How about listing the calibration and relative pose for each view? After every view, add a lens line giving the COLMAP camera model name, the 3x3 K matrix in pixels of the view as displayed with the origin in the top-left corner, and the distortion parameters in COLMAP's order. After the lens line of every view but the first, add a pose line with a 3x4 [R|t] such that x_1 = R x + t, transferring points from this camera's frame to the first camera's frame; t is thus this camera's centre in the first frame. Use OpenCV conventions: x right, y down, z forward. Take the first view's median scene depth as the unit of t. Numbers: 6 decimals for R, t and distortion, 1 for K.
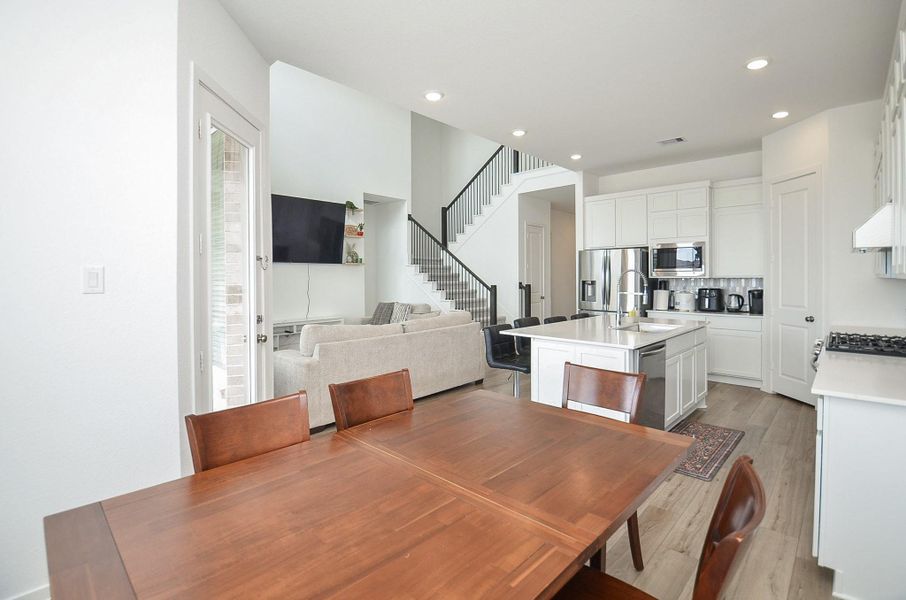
lens RADIAL K [[422.0, 0, 451.8], [0, 422.0, 279.6], [0, 0, 1]] dist [-0.002162, -0.010617]
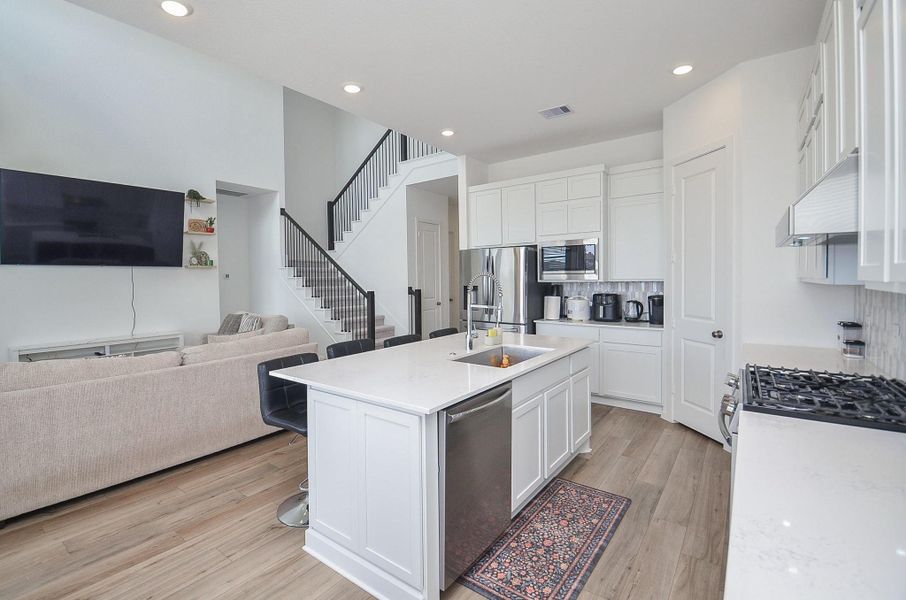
lens RADIAL K [[404.9, 0, 440.4], [0, 404.9, 288.3], [0, 0, 1]] dist [0.004324, -0.000024]
pose [[0.994334, -0.010825, 0.105751, 0.178778], [0.008899, 0.999786, 0.018666, -0.007796], [-0.105930, -0.017620, 0.994217, 0.206333]]
